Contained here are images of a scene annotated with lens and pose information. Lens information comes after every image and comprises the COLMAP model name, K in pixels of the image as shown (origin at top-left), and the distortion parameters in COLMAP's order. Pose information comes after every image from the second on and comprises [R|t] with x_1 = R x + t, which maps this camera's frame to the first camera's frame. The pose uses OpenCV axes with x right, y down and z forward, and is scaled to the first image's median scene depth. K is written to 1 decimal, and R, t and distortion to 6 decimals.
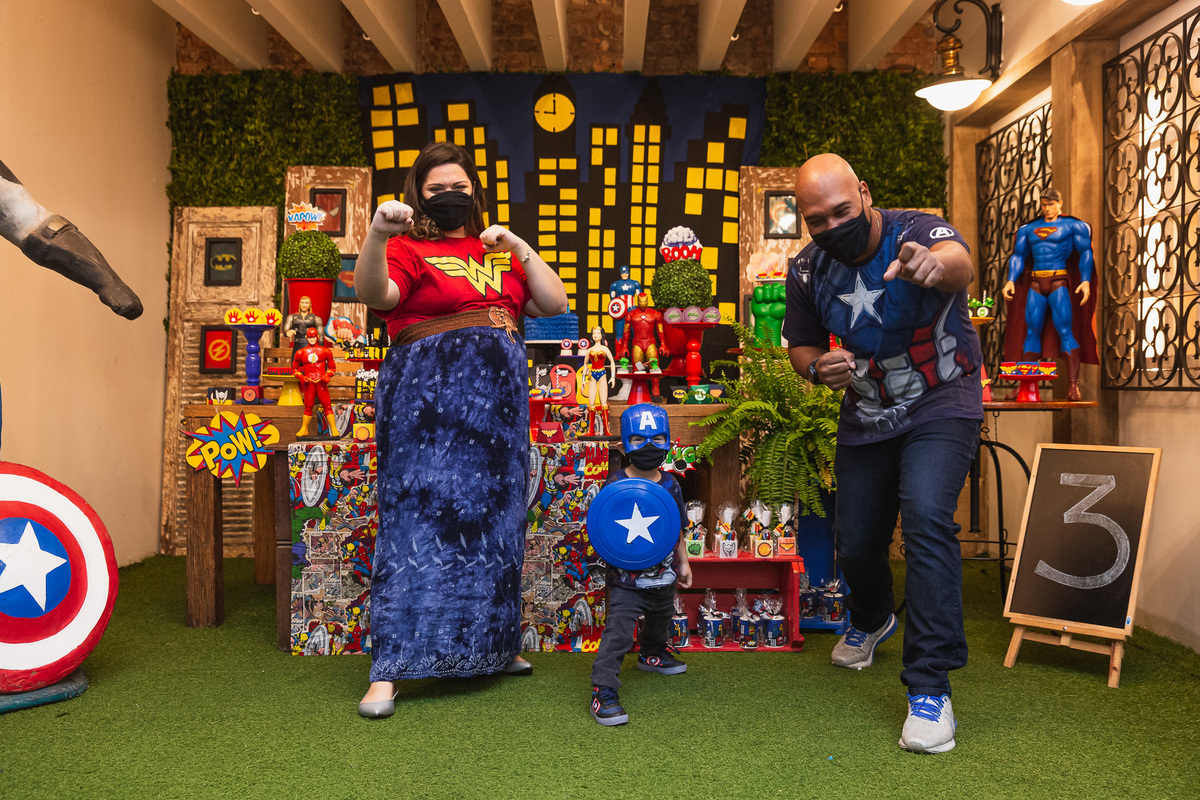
lens RADIAL K [[1249.0, 0, 596.2], [0, 1249.0, 400.2], [0, 0, 1]] dist [0.044271, 0.000000]
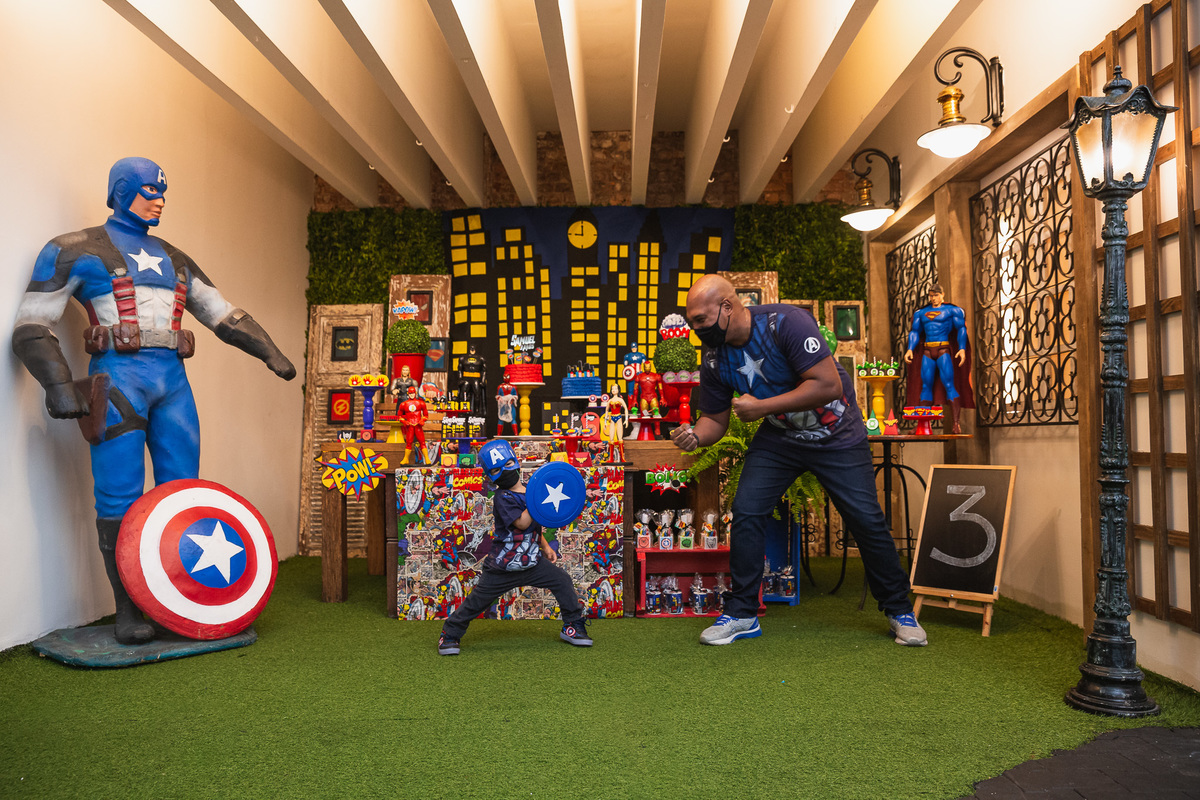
lens RADIAL K [[953.9, 0, 599.7], [0, 953.9, 397.8], [0, 0, 1]] dist [-0.014827, -0.012704]
pose [[0.999877, -0.007932, -0.013526, -0.001879], [0.007124, 0.998246, -0.058772, 0.018564], [0.013969, 0.058669, 0.998180, -0.062167]]
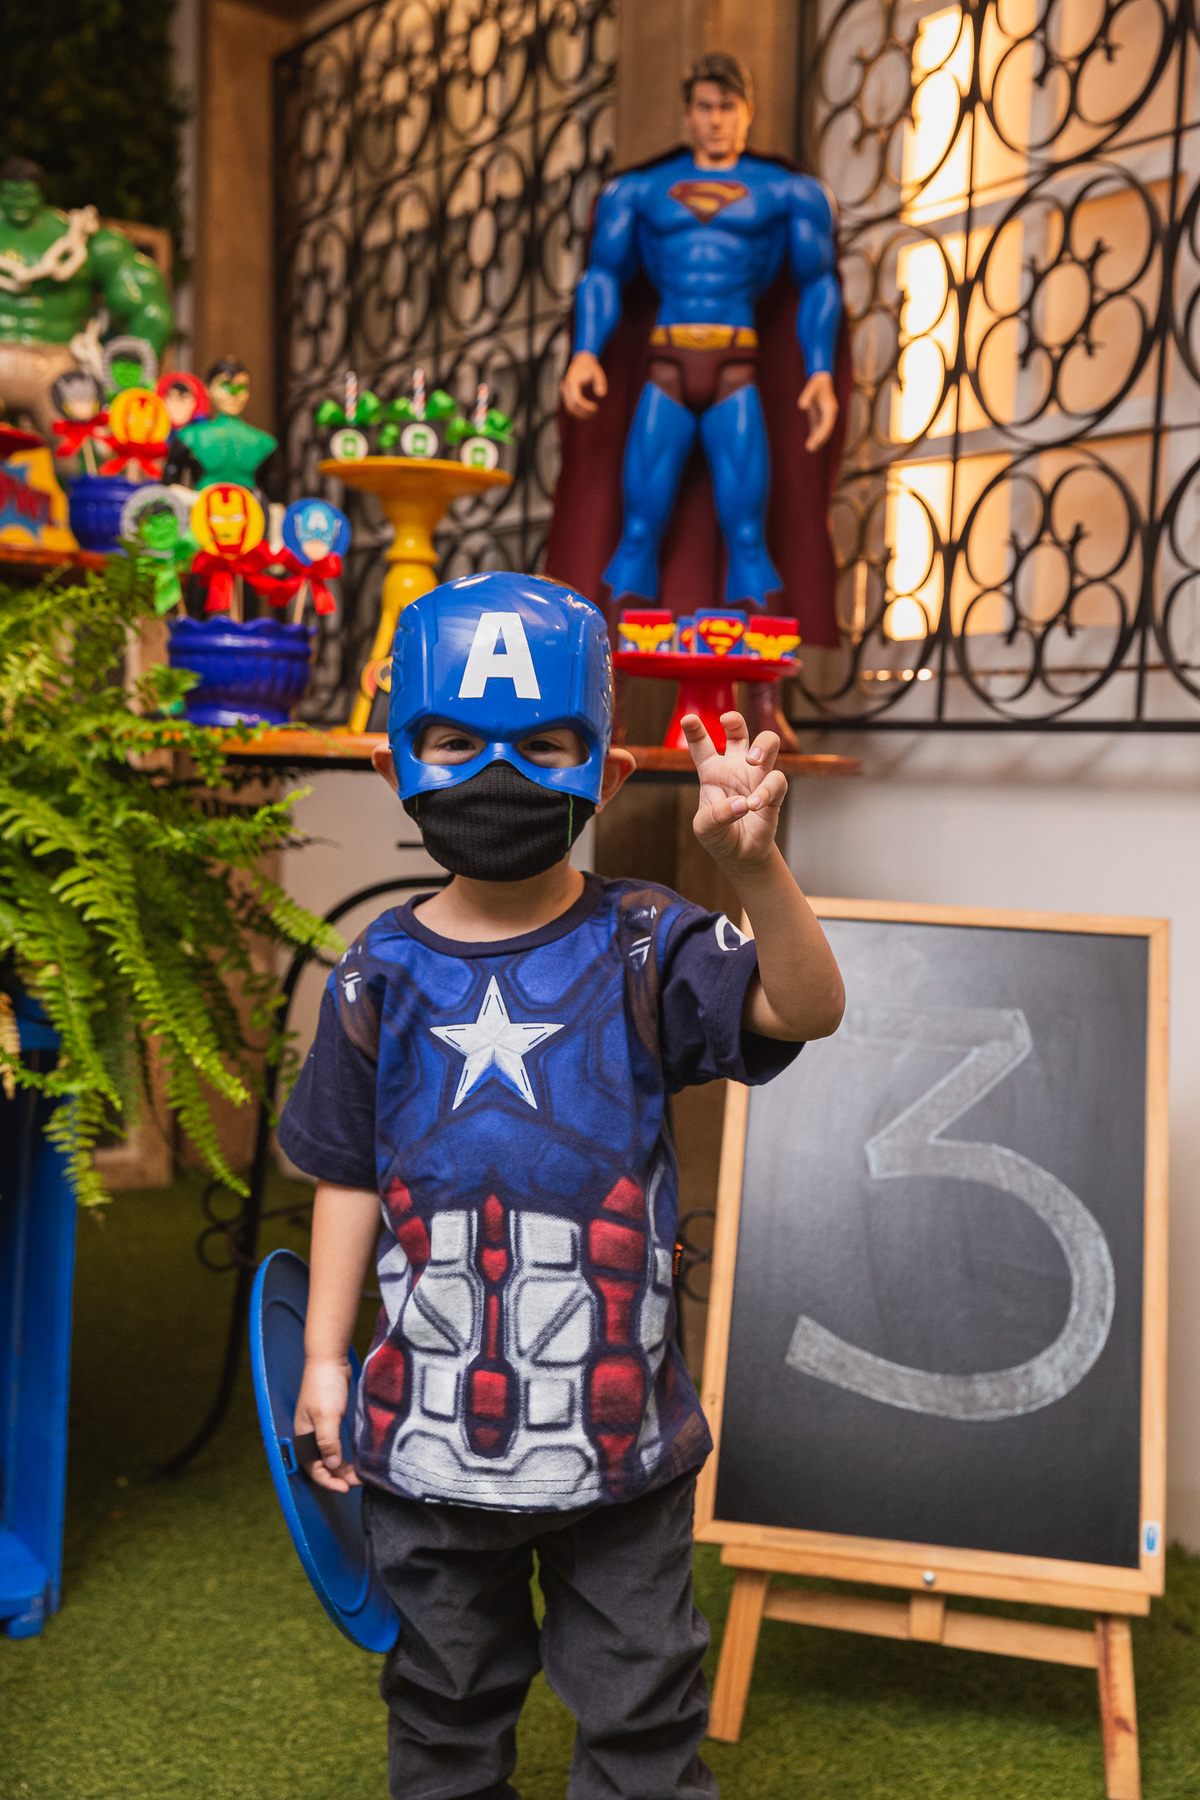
lens RADIAL K [[1882.2, 0, 601.3], [0, 1882.2, 896.7], [0, 0, 1]] dist [0.059831, 0.000000]
pose [[0.810831, -0.010646, 0.585184, 0.063943], [-0.030445, 0.997714, 0.060335, 0.008685], [-0.584488, -0.066737, 0.808653, 0.621644]]
